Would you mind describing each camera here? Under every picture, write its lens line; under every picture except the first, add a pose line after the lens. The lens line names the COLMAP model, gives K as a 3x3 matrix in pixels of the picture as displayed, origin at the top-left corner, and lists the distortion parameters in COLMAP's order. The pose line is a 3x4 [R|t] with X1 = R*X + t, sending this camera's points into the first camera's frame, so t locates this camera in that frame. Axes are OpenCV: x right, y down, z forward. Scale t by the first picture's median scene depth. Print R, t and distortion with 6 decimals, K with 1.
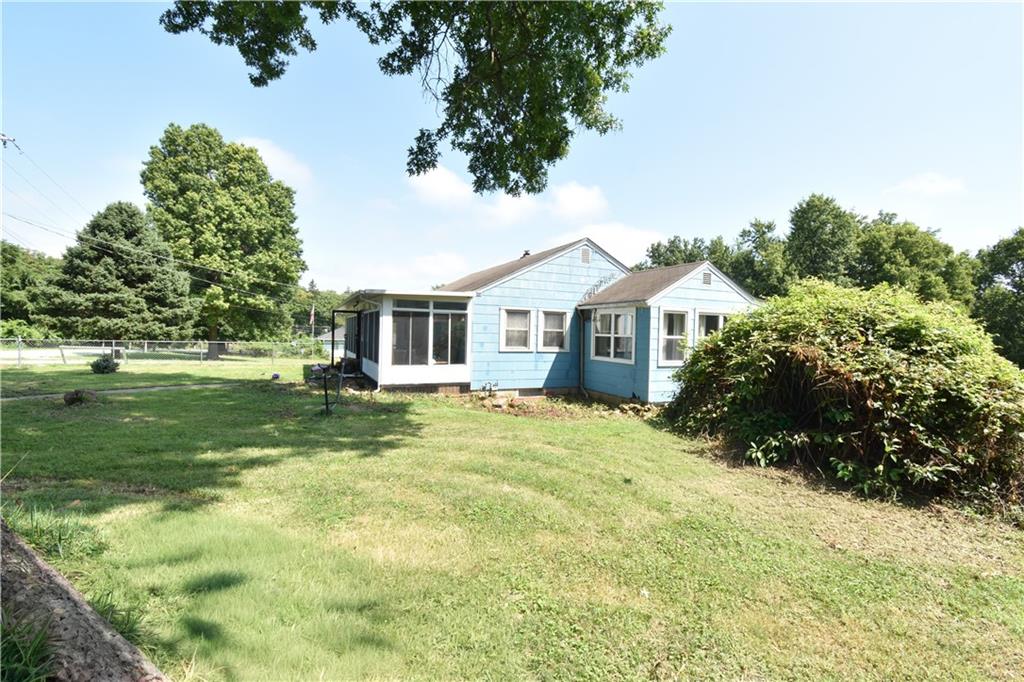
lens RADIAL K [[424.1, 0, 521.4], [0, 424.1, 344.5], [0, 0, 1]] dist [0.002670, -0.015158]
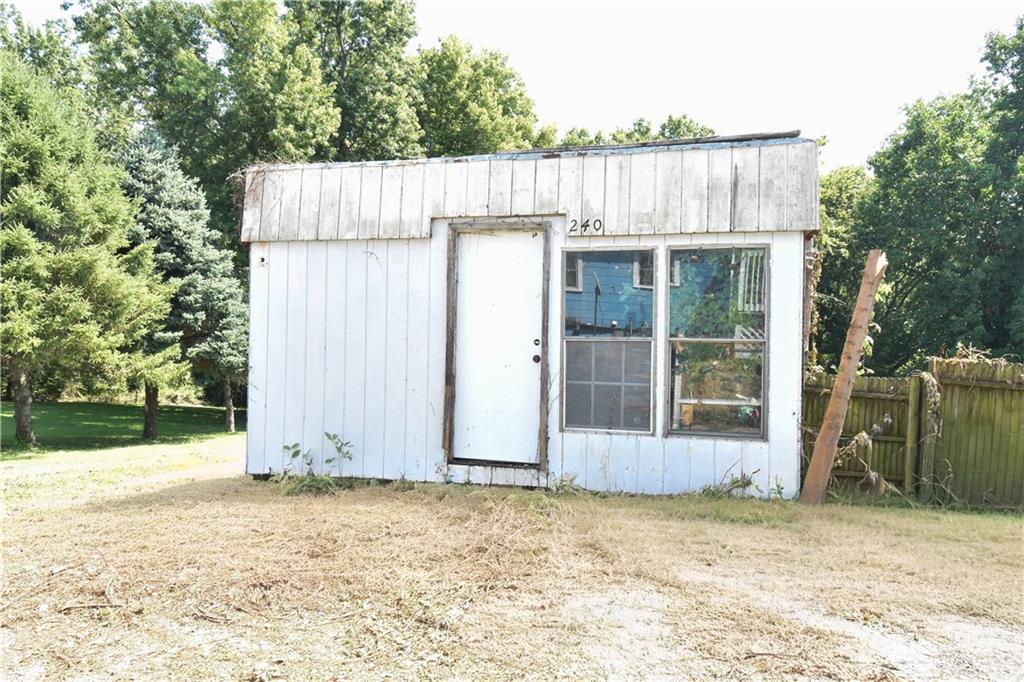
lens RADIAL K [[628.2, 0, 512.0], [0, 628.2, 341.0], [0, 0, 1]] dist [-0.002641, -0.002635]
pose [[0.565707, -0.034598, 0.823880, 0.367182], [0.003804, 0.999218, 0.039348, 0.067782], [-0.824598, -0.019126, 0.565396, 0.698186]]
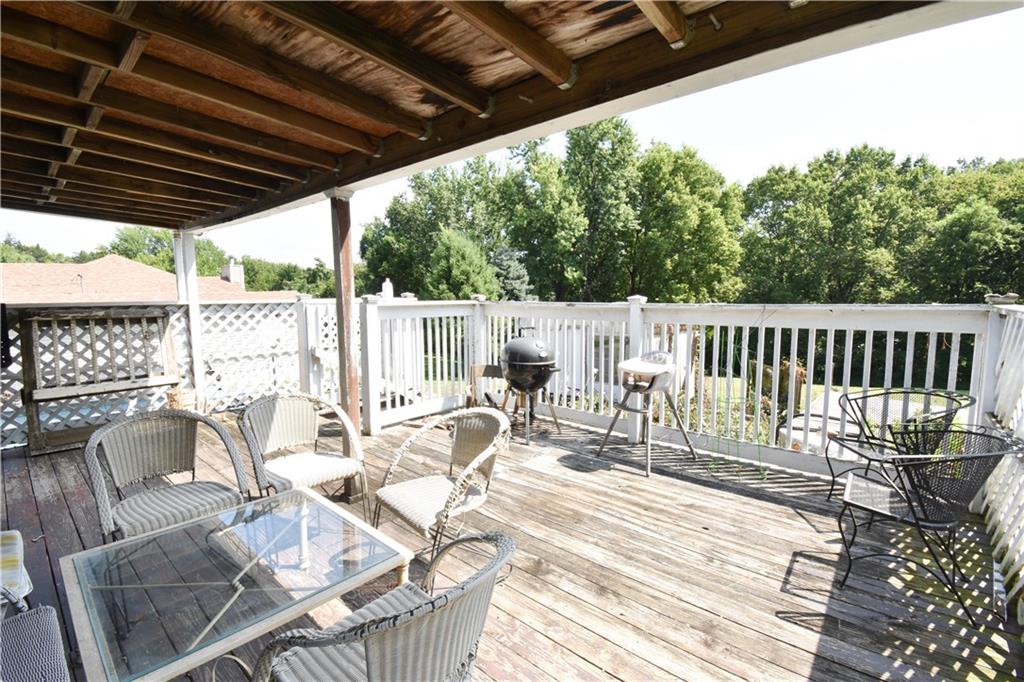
lens RADIAL K [[448.5, 0, 512.0], [0, 448.5, 341.0], [0, 0, 1]] dist [0.040515, -0.039489]
pose [[0.902685, -0.080509, 0.422704, 0.243143], [0.044573, 0.994551, 0.094237, 0.005737], [-0.427988, -0.066225, 0.901355, 0.395957]]
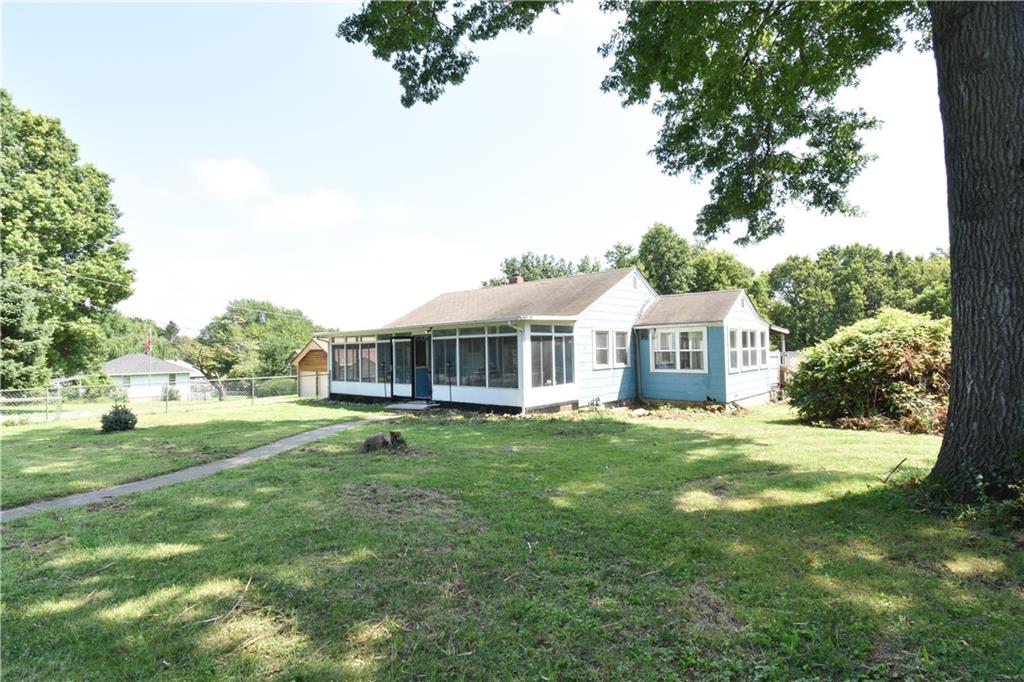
lens RADIAL K [[465.1, 0, 512.0], [0, 465.1, 341.0], [0, 0, 1]] dist [0.009550, -0.021728]
pose [[0.923797, -0.035291, 0.381253, -0.246846], [0.053386, 0.997889, -0.036987, -0.008431], [-0.379143, 0.054522, 0.923730, -0.012216]]
